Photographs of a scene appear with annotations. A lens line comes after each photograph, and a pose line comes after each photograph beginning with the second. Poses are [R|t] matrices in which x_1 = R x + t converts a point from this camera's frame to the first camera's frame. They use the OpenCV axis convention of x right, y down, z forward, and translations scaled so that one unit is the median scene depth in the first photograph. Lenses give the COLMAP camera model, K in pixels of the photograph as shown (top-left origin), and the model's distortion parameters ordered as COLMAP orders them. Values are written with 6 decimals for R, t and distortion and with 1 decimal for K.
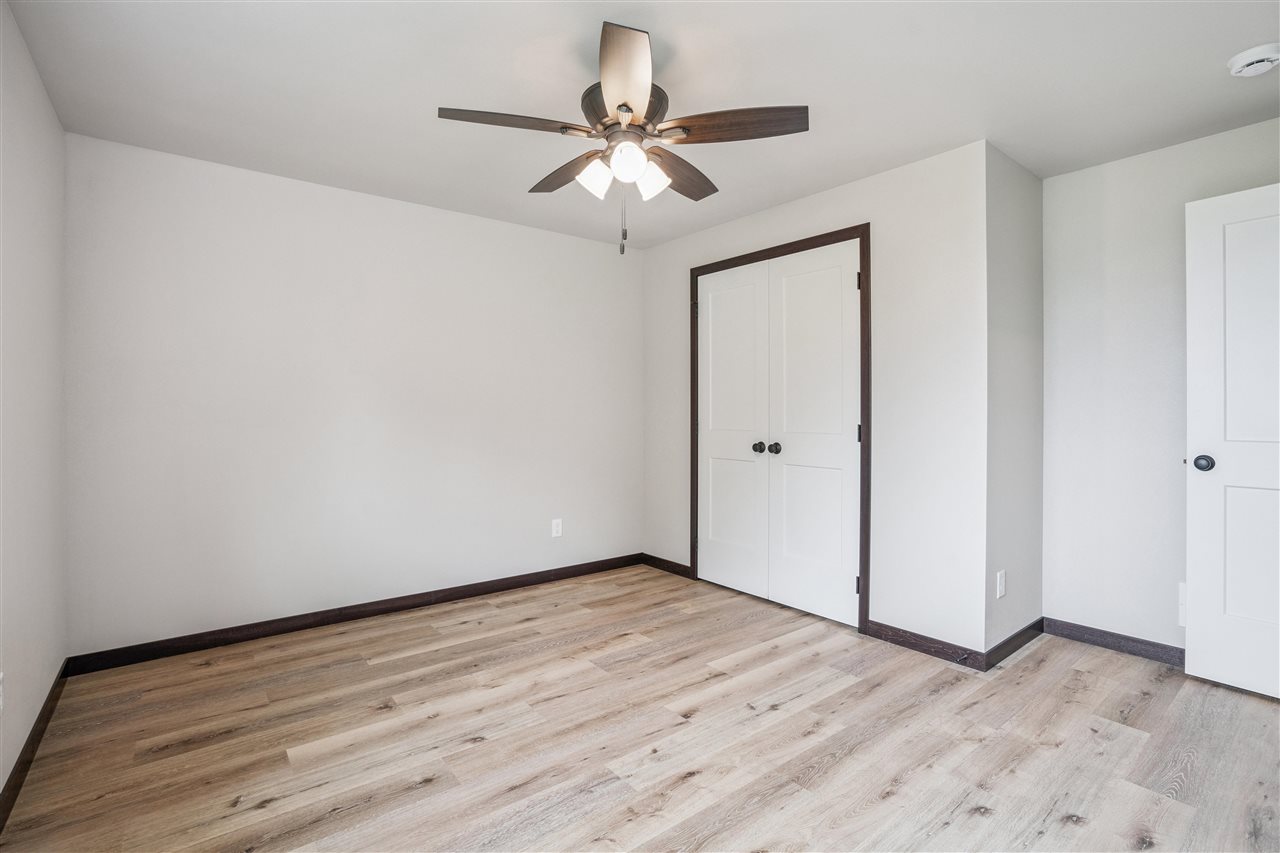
lens RADIAL K [[595.4, 0, 664.6], [0, 595.4, 416.4], [0, 0, 1]] dist [-0.010948, 0.001044]
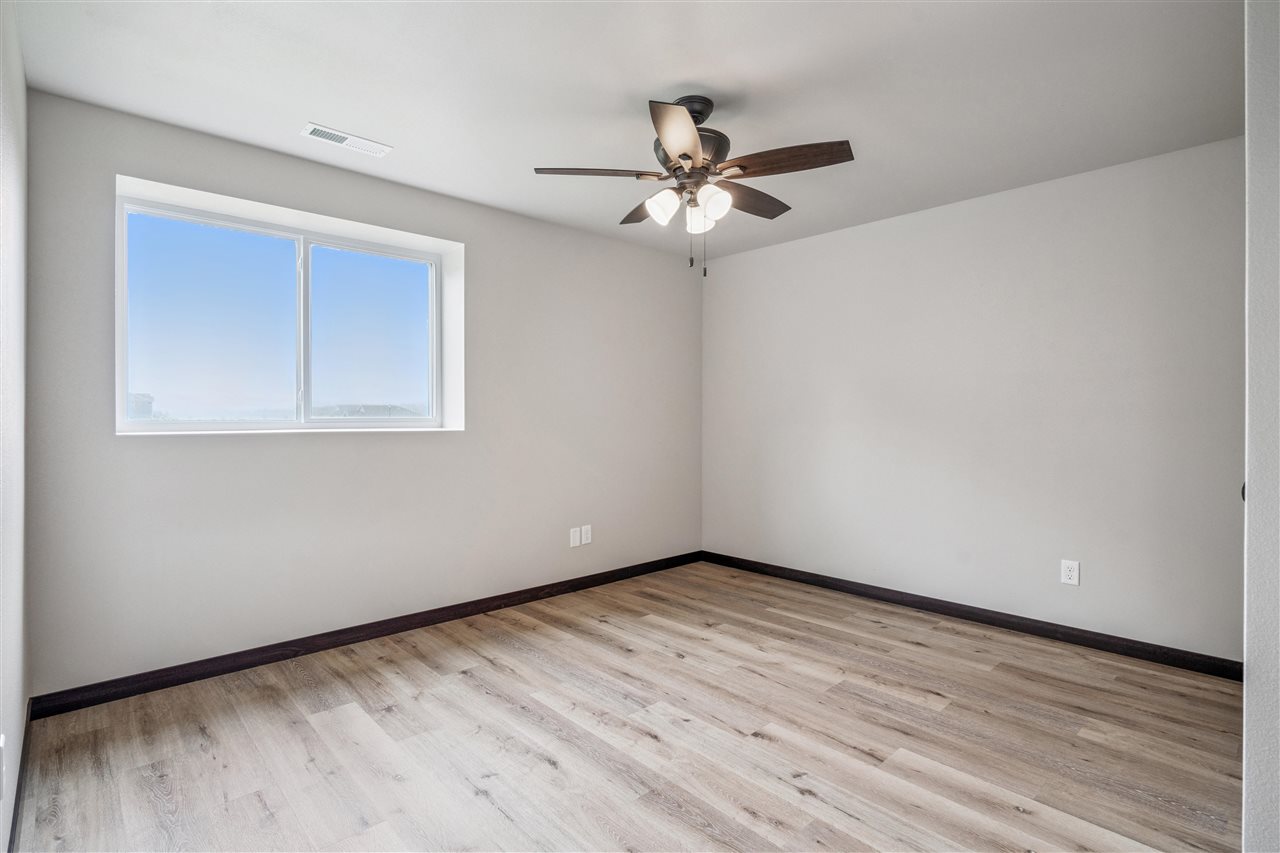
lens RADIAL K [[610.0, 0, 640.0], [0, 610.0, 426.5], [0, 0, 1]] dist [0.025354, 0.000631]
pose [[0.059809, 0.003080, -0.998205, 0.833517], [-0.000219, 0.999995, 0.003072, 0.004125], [0.998210, 0.000035, 0.059809, 0.620196]]
